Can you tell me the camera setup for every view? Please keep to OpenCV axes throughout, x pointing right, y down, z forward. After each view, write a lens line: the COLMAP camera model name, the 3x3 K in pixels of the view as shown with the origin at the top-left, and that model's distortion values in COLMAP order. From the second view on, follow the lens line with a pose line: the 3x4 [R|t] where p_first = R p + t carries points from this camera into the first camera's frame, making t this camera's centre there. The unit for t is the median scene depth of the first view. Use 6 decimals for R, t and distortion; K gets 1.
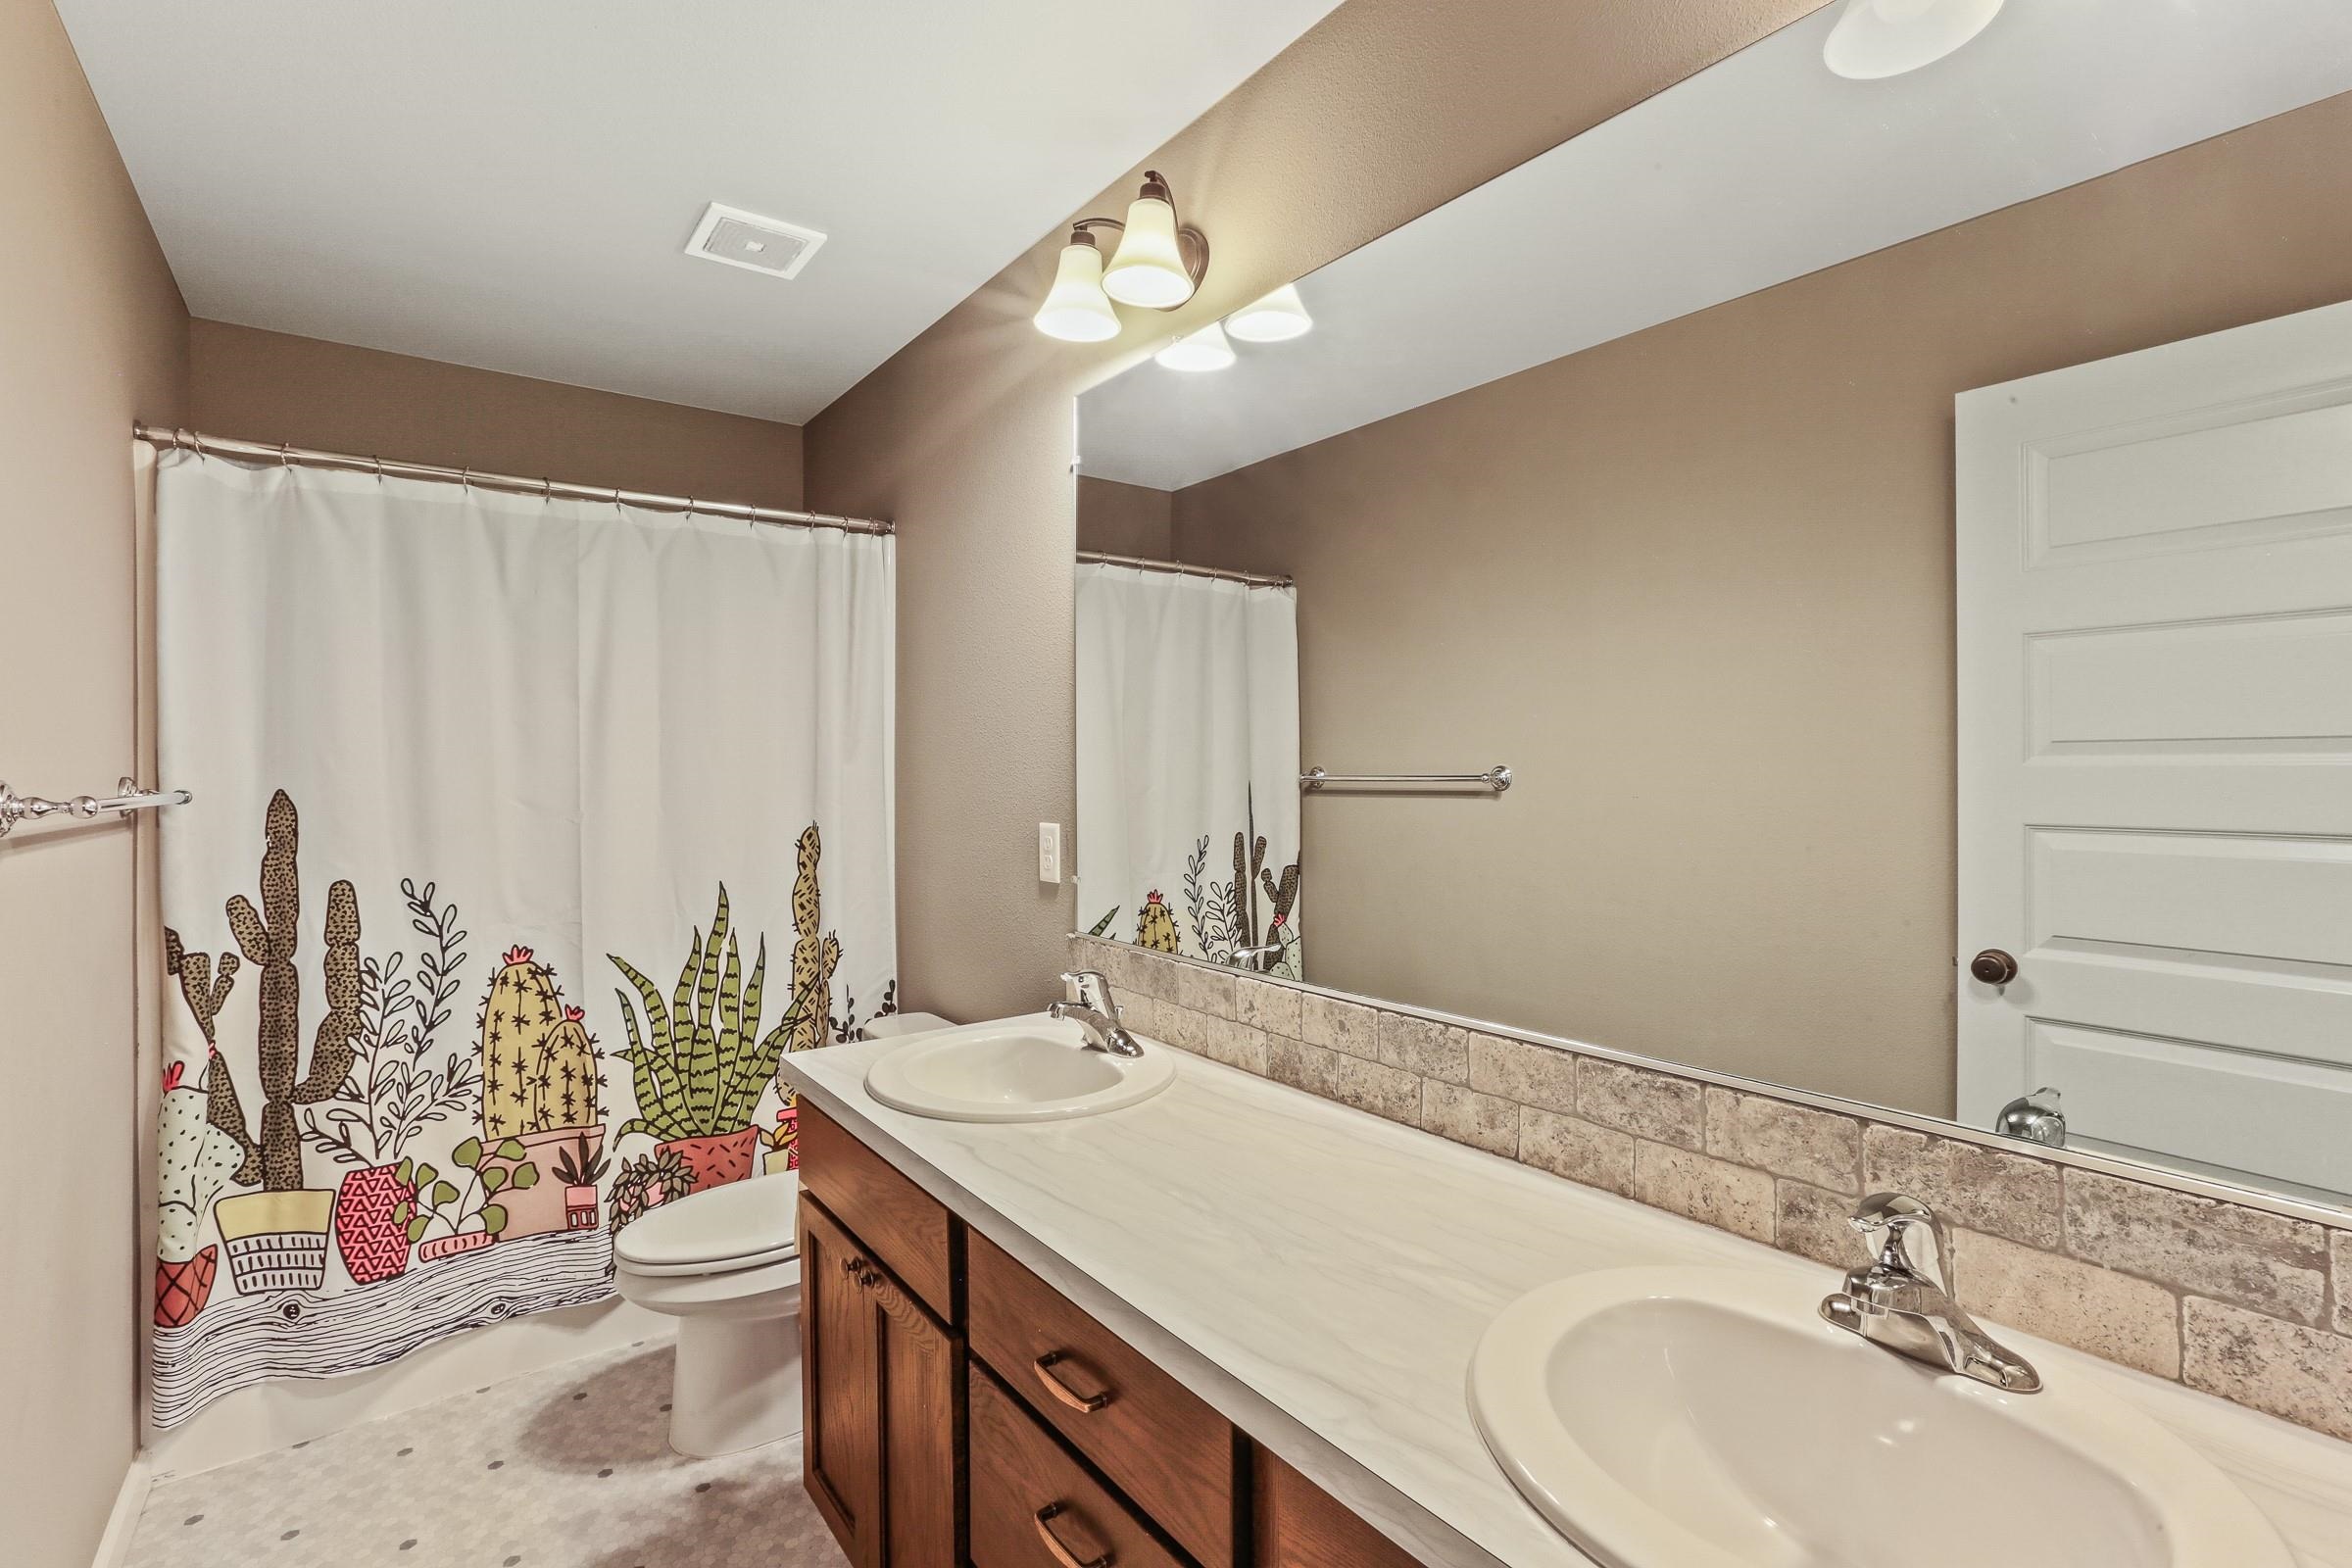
lens RADIAL K [[1071.8, 0, 1180.5], [0, 1071.8, 764.2], [0, 0, 1]] dist [-0.014410, 0.005456]
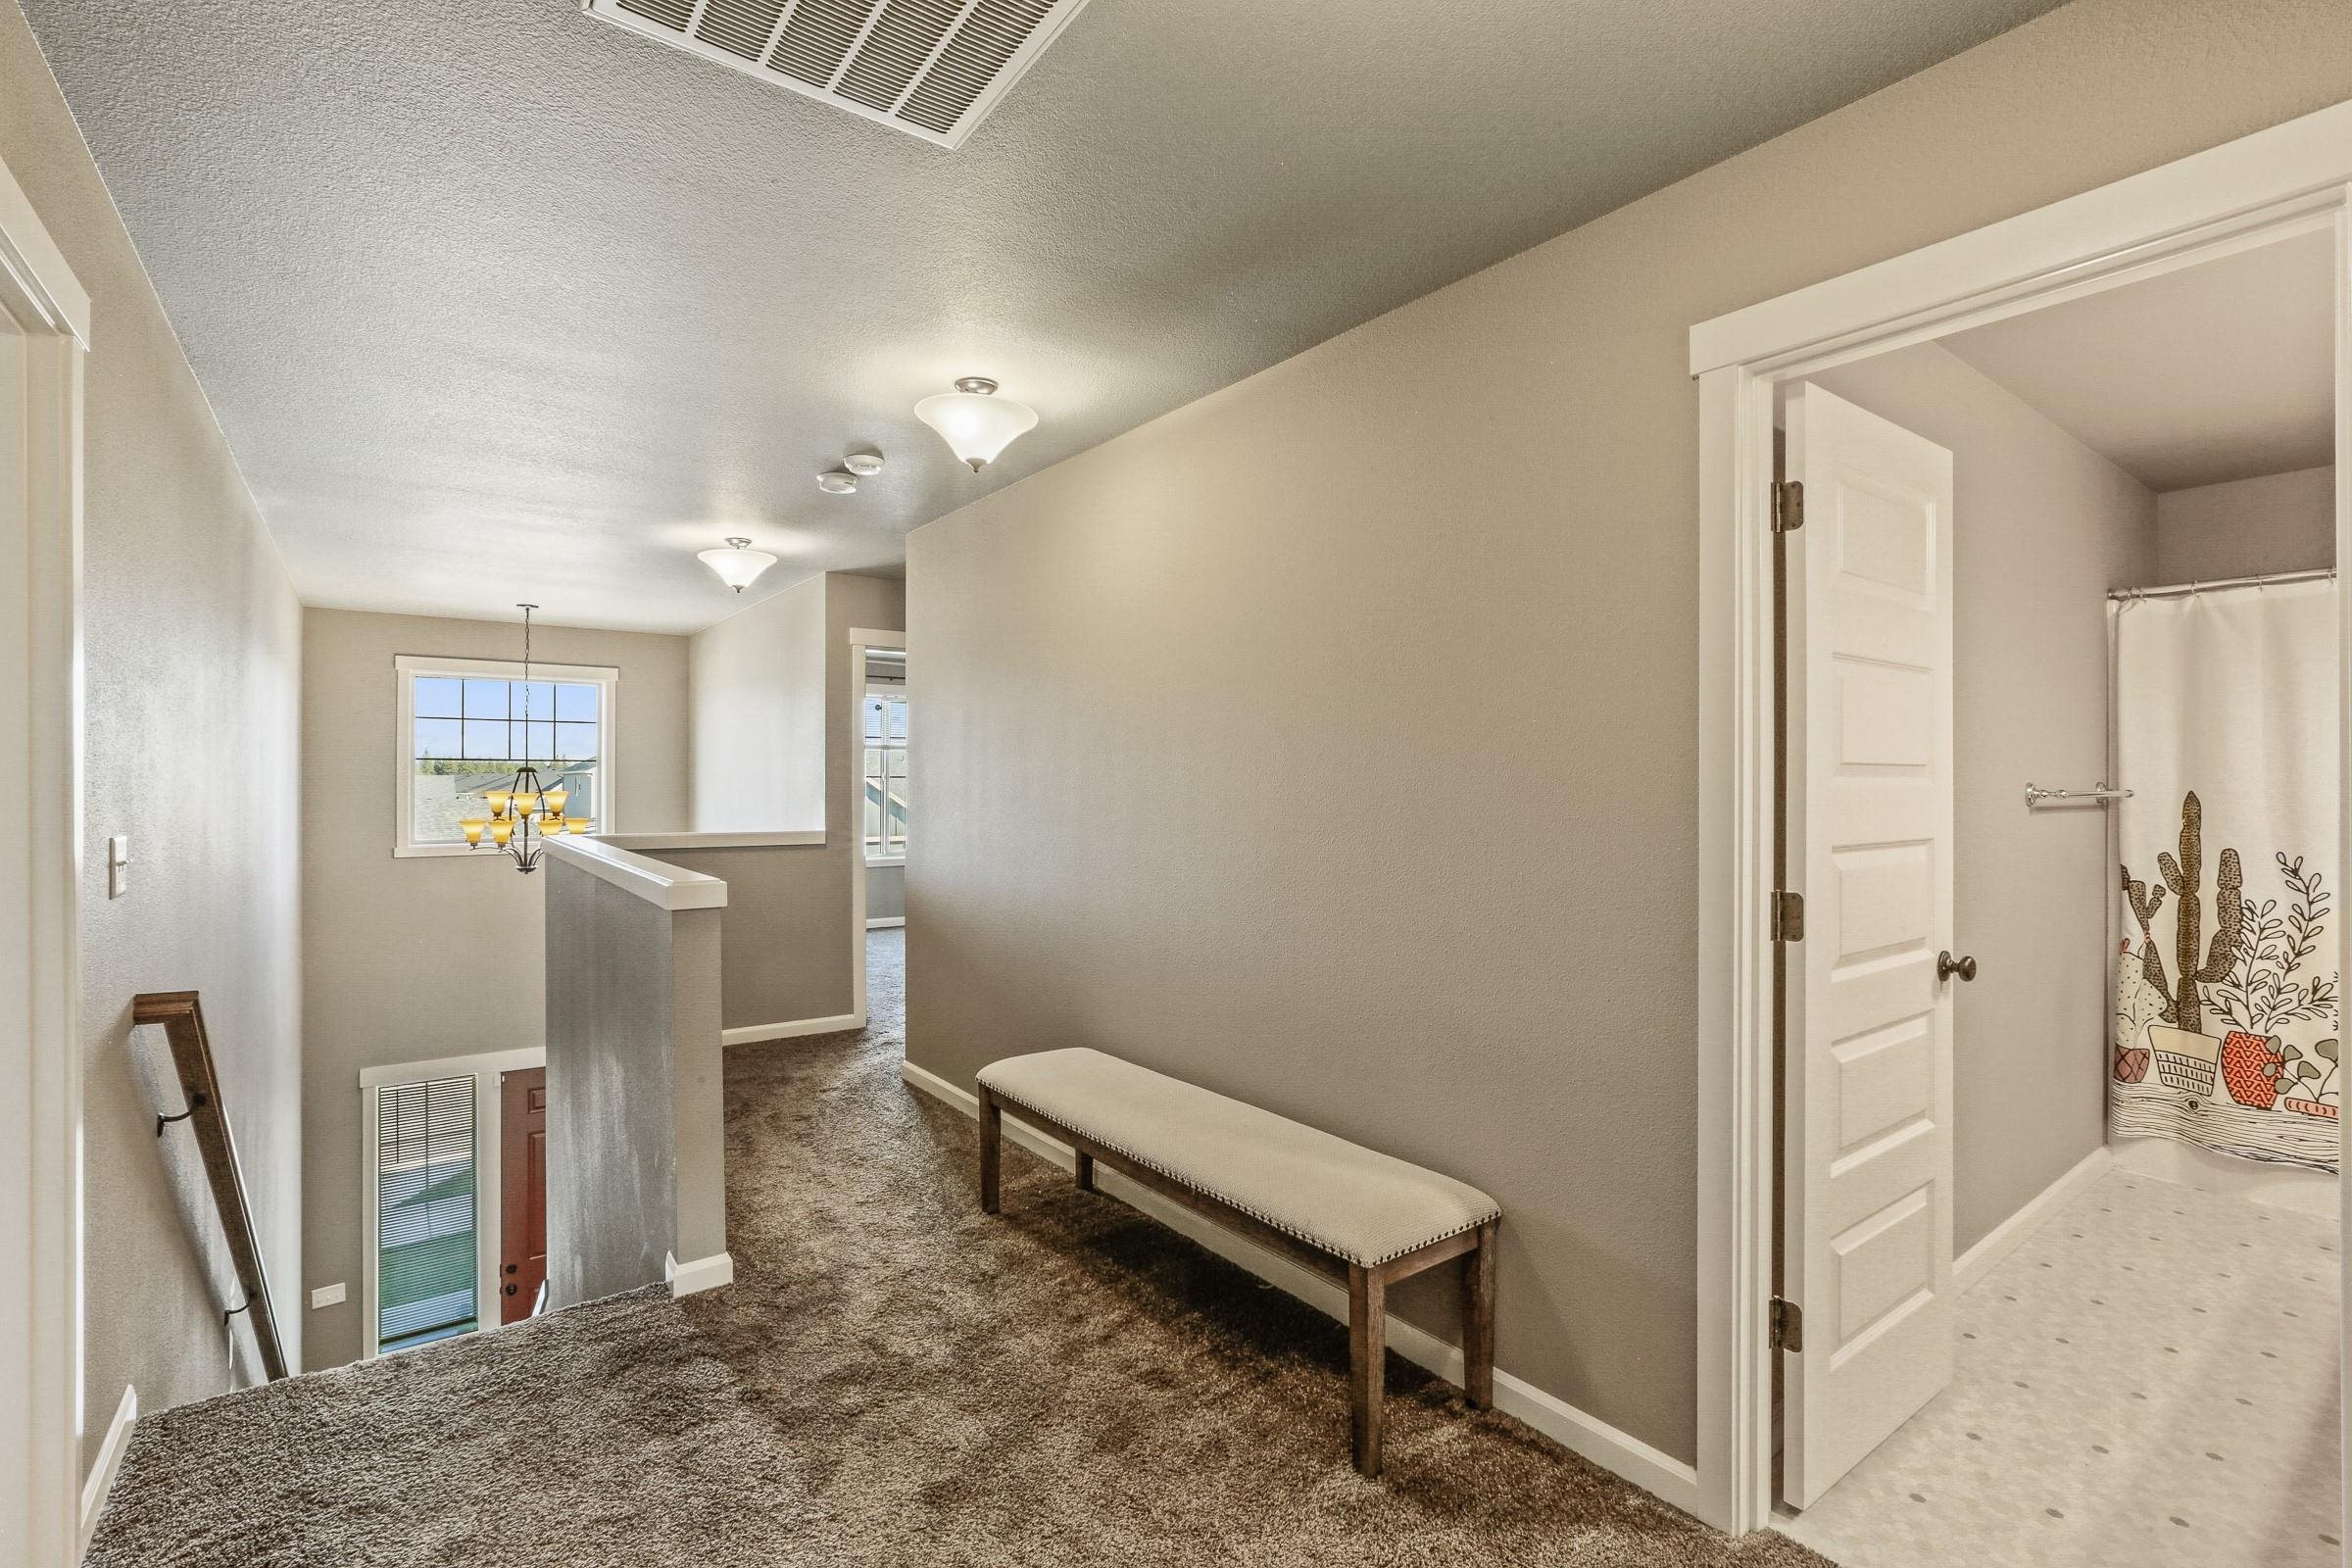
lens RADIAL K [[1071.8, 0, 1155.3], [0, 1071.8, 778.8], [0, 0, 1]] dist [-0.014410, 0.005456]
pose [[-0.005656, 0.000910, -0.999984, 0.822761], [-0.002756, 0.999996, 0.000925, 0.008046], [0.999980, 0.002761, -0.005654, -0.608191]]
